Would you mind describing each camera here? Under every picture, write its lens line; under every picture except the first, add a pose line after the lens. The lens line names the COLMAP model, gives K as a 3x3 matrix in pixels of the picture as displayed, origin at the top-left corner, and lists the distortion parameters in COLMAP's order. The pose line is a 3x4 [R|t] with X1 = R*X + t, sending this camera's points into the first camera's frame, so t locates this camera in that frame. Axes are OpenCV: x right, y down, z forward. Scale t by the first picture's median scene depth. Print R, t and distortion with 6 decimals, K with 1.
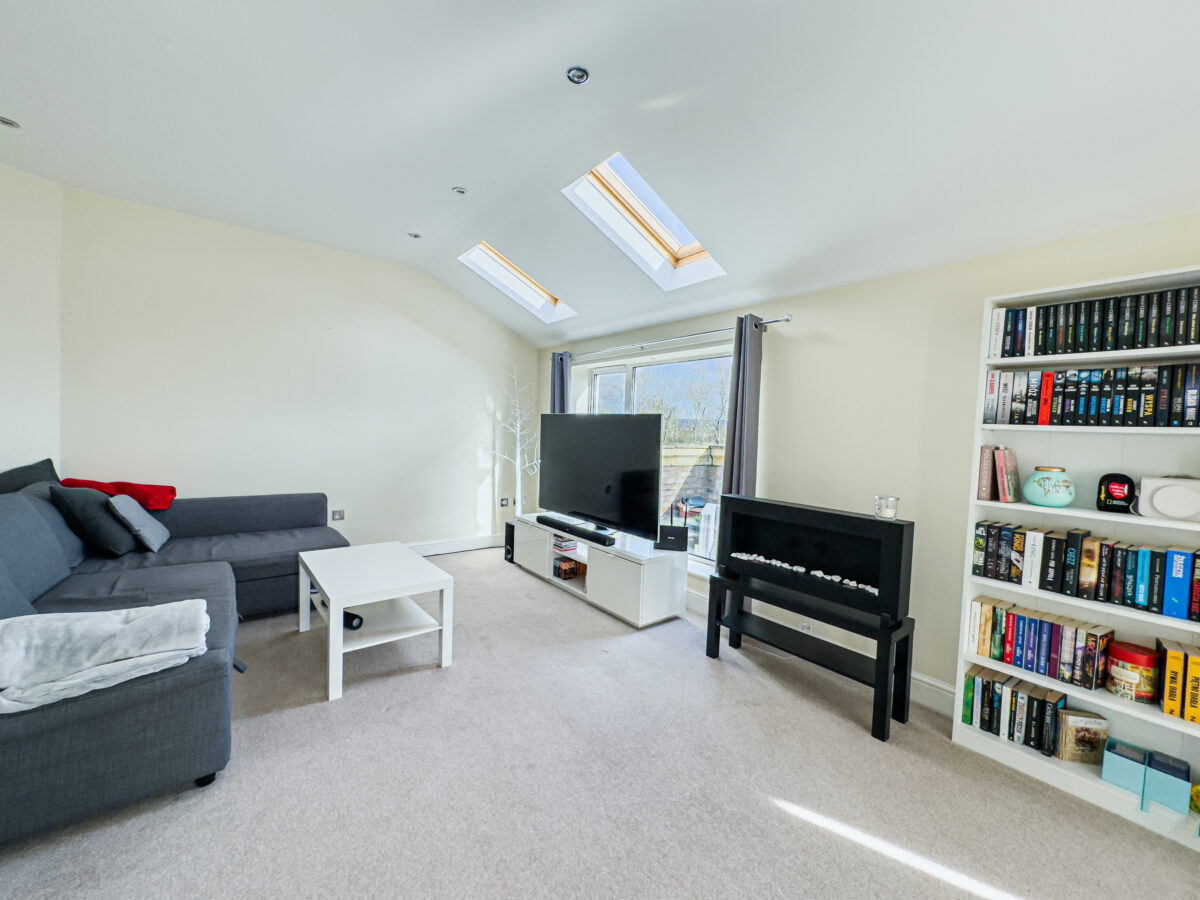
lens RADIAL K [[474.5, 0, 602.4], [0, 474.5, 448.5], [0, 0, 1]] dist [-0.002760, 0.000571]
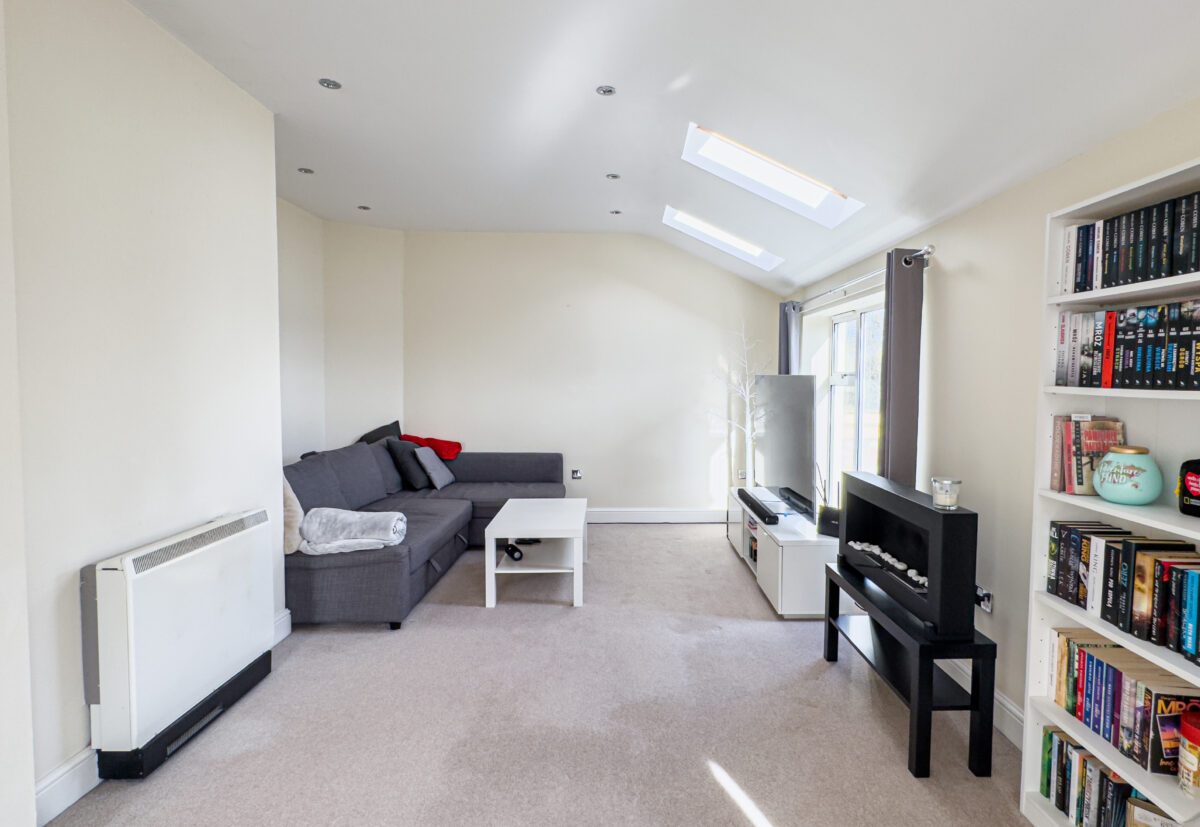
lens RADIAL K [[629.8, 0, 645.0], [0, 629.8, 406.8], [0, 0, 1]] dist [-0.011518, 0.002795]
pose [[0.804807, -0.003001, -0.593529, 0.875653], [-0.001658, 0.999972, -0.007304, -0.011263], [0.593534, 0.006862, 0.804779, -0.152661]]
